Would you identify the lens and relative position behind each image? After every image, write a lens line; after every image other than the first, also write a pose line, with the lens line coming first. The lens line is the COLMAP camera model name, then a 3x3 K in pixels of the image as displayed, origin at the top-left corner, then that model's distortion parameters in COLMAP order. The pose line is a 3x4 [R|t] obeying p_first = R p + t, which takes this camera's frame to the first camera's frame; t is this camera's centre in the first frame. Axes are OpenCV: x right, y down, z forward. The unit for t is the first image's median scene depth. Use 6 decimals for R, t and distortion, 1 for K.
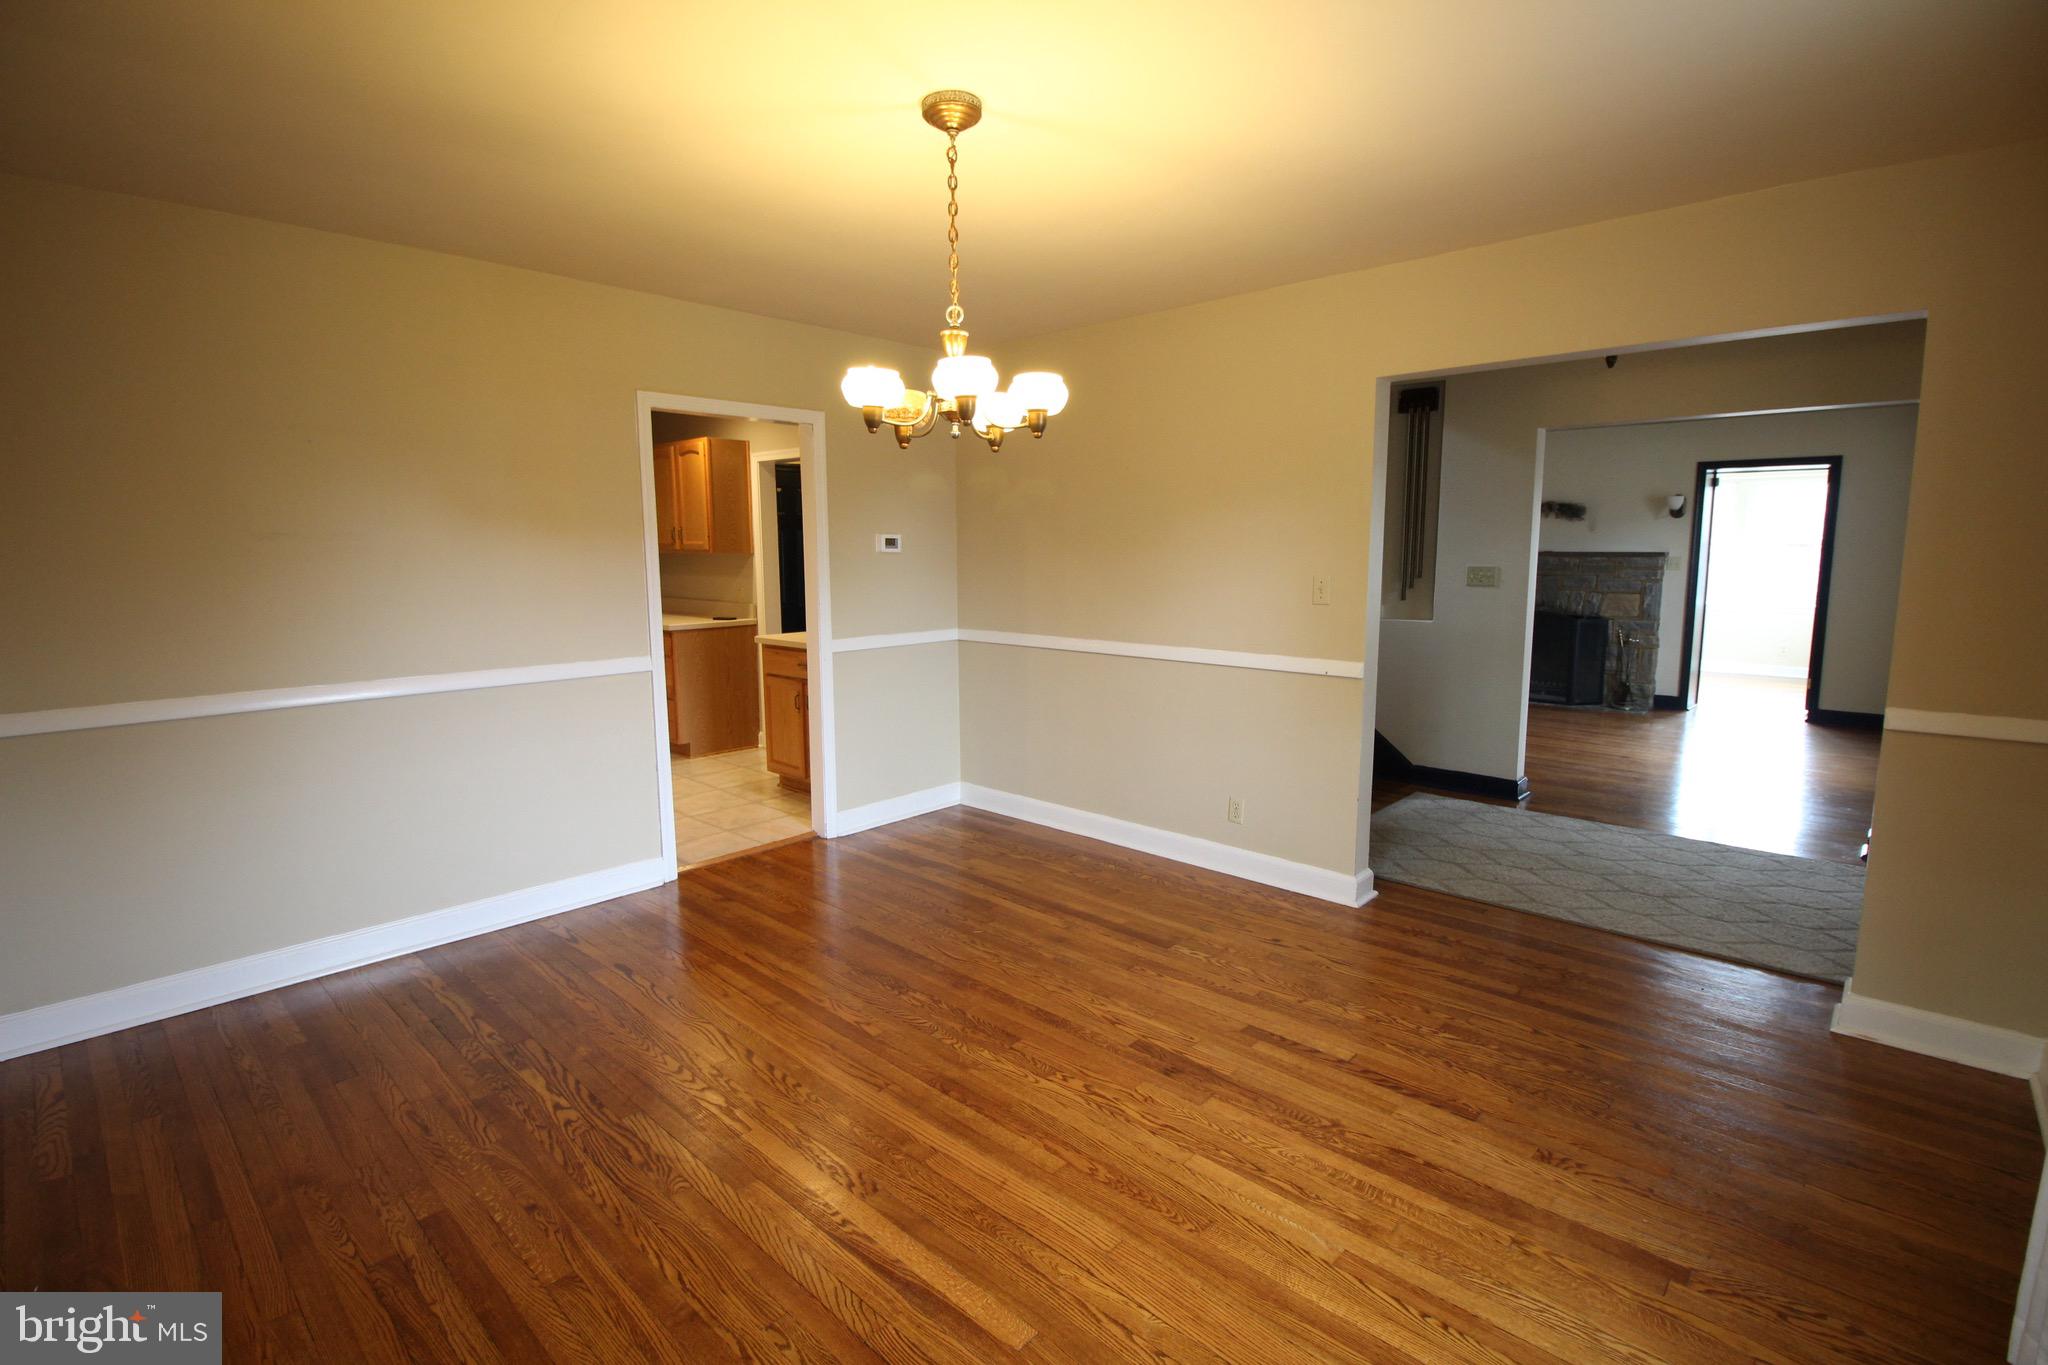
lens RADIAL K [[962.1, 0, 1021.5], [0, 962.1, 678.5], [0, 0, 1]] dist [0.008546, -0.001294]
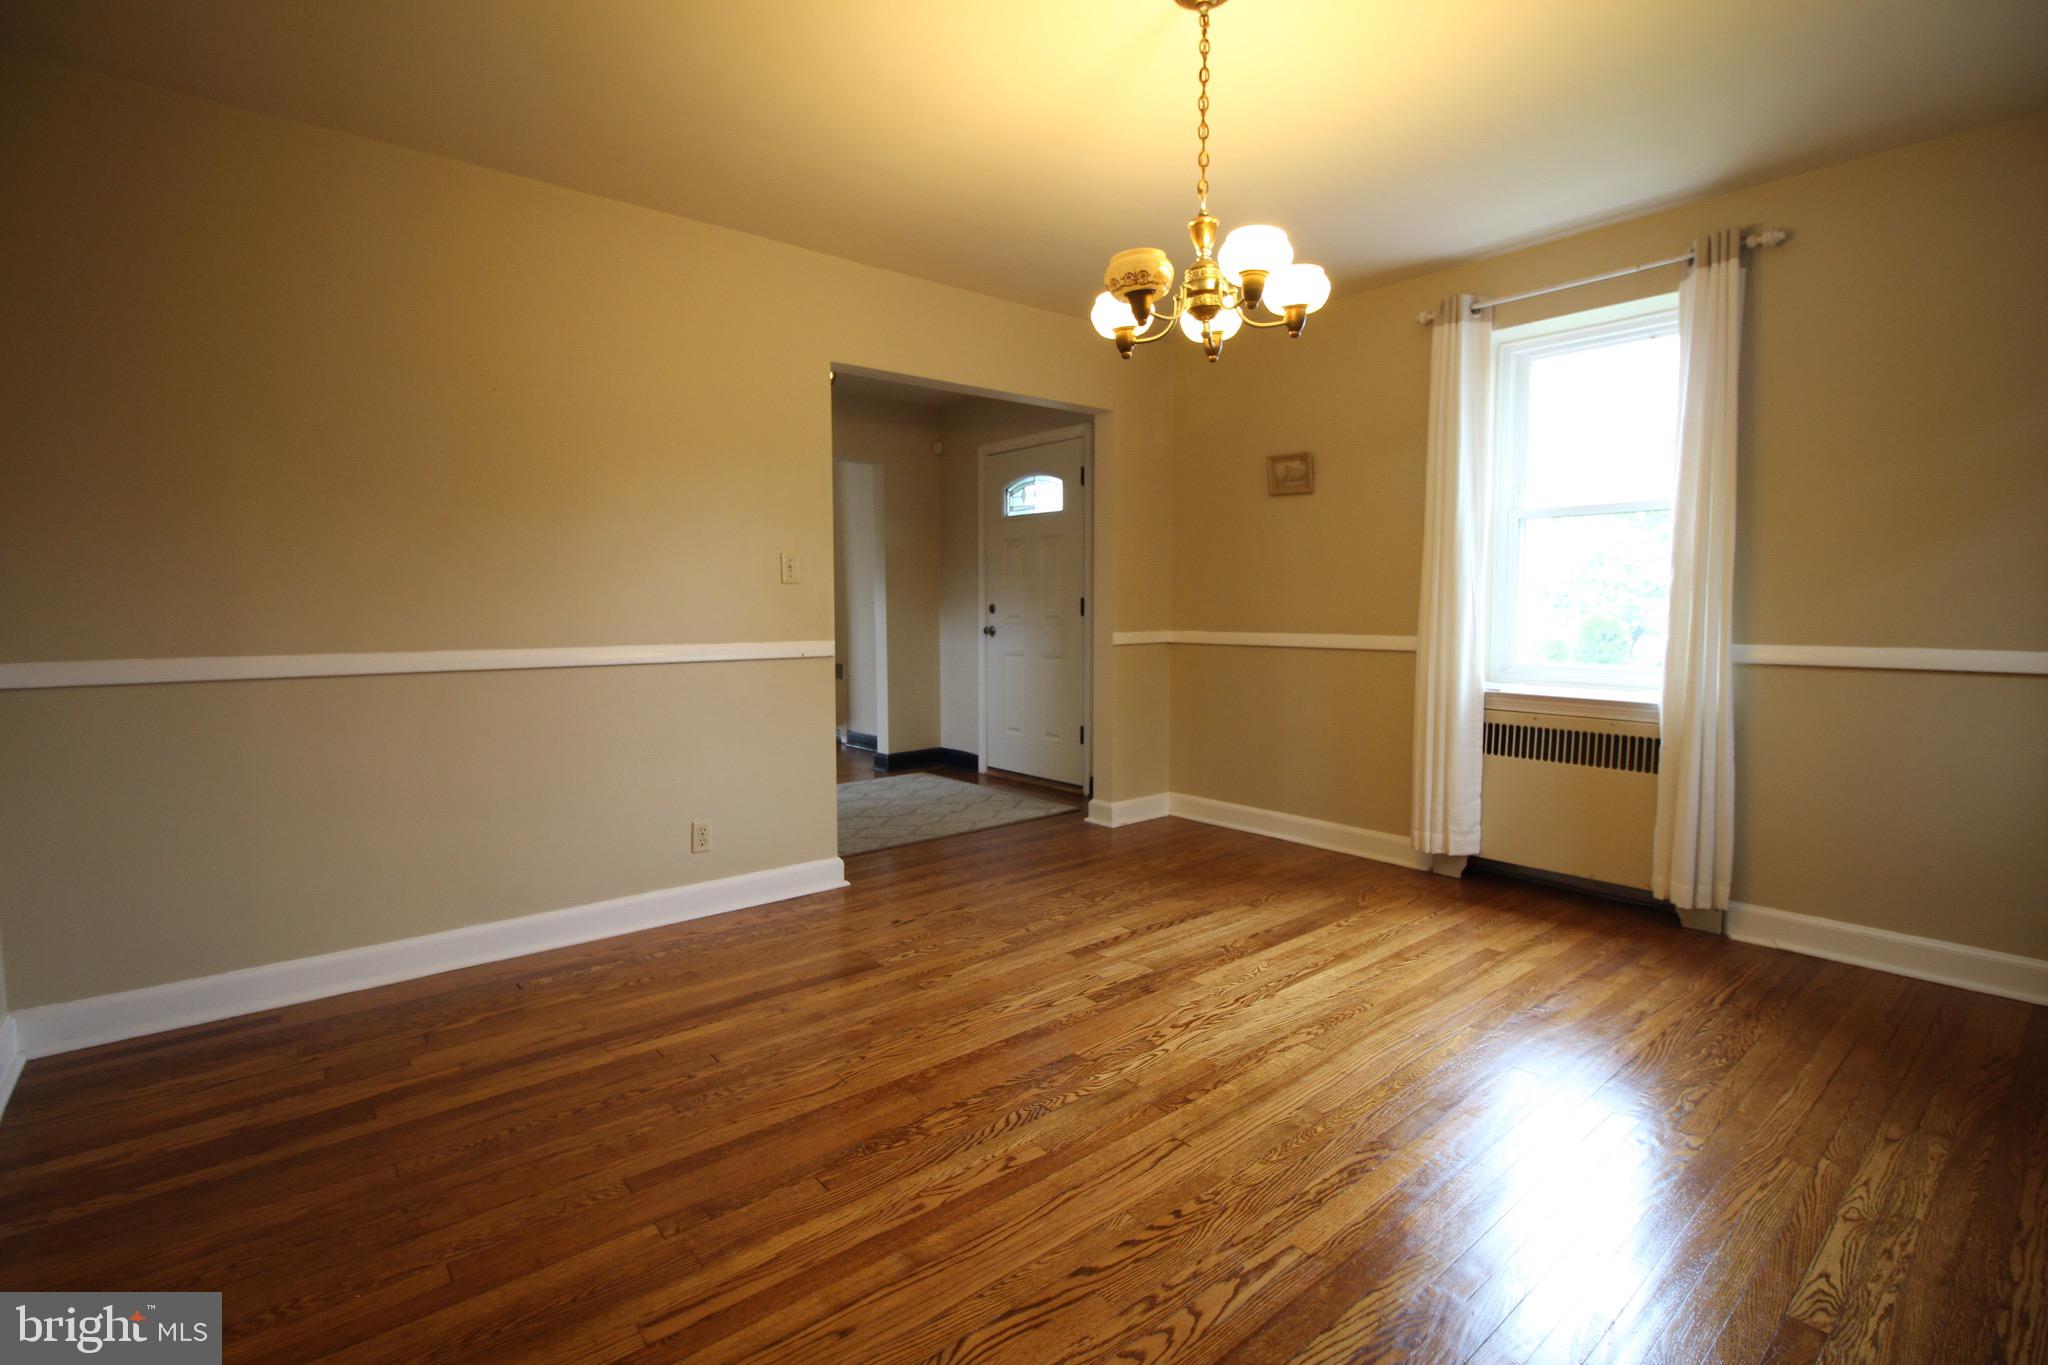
lens RADIAL K [[962.1, 0, 1035.4], [0, 962.1, 687.3], [0, 0, 1]] dist [0.008546, -0.001294]
pose [[0.101716, -0.075798, 0.991922, -0.802135], [0.138881, 0.988411, 0.061288, -0.000630], [-0.985071, 0.131525, 0.111064, 0.878074]]
